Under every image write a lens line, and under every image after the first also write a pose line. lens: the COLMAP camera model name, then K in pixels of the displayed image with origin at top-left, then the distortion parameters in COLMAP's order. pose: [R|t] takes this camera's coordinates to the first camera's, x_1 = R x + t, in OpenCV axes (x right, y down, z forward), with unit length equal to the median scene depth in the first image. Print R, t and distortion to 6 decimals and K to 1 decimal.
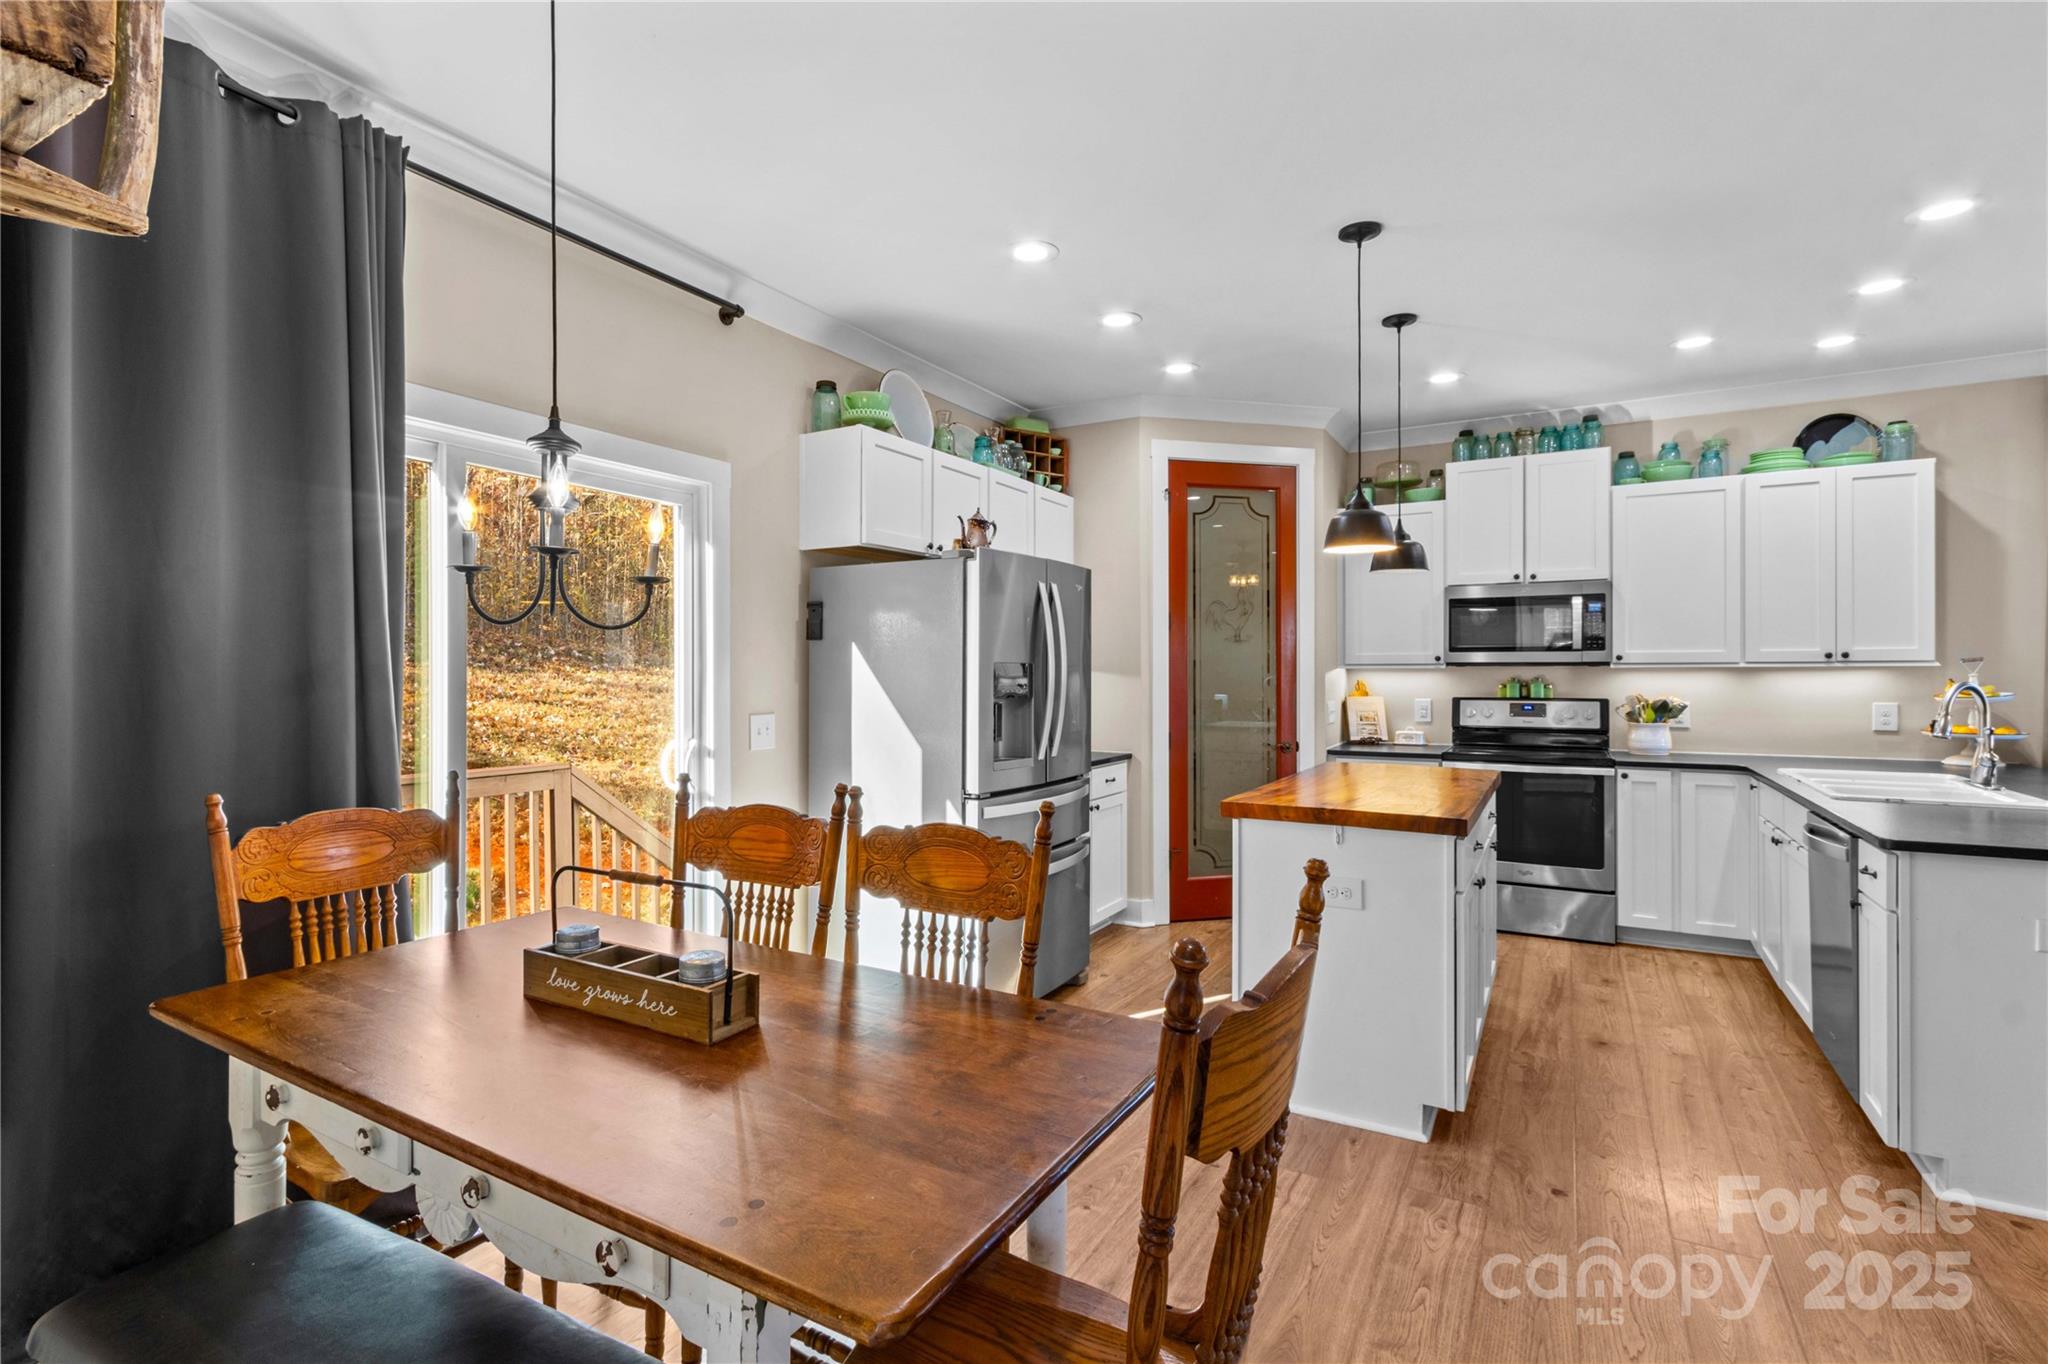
lens RADIAL K [[951.8, 0, 1016.1], [0, 951.8, 676.2], [0, 0, 1]] dist [0.001079, 0.000939]
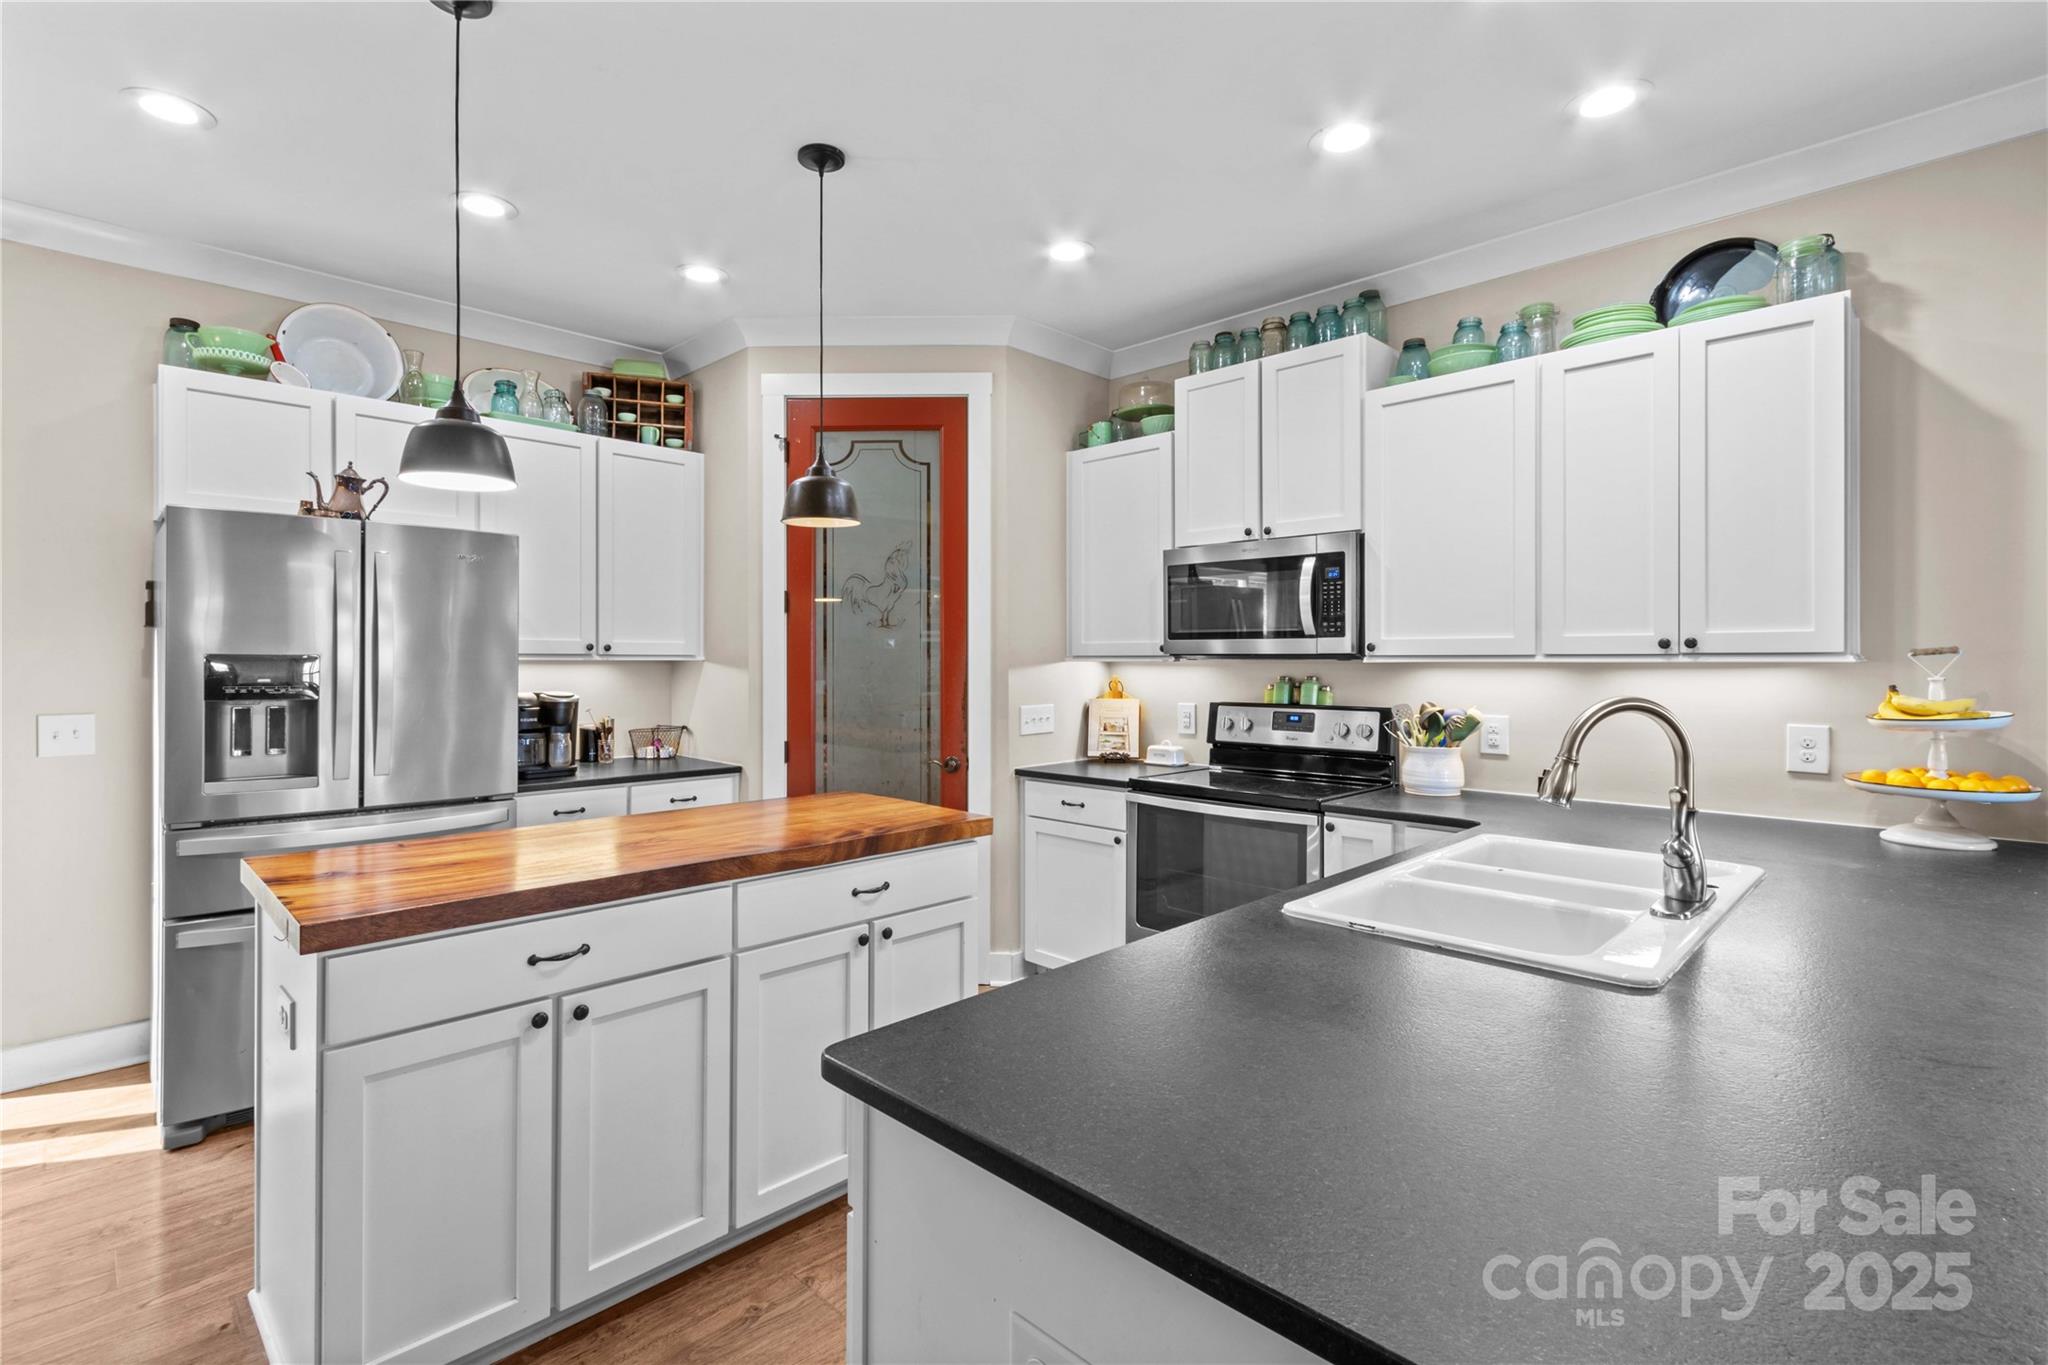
lens RADIAL K [[924.5, 0, 1020.9], [0, 924.5, 673.5], [0, 0, 1]] dist [-0.000585, 0.000221]
pose [[0.965168, 0.007157, -0.261535, 0.545774], [-0.005009, 0.999948, 0.008878, -0.005508], [0.261585, -0.007258, 0.965153, 0.300045]]
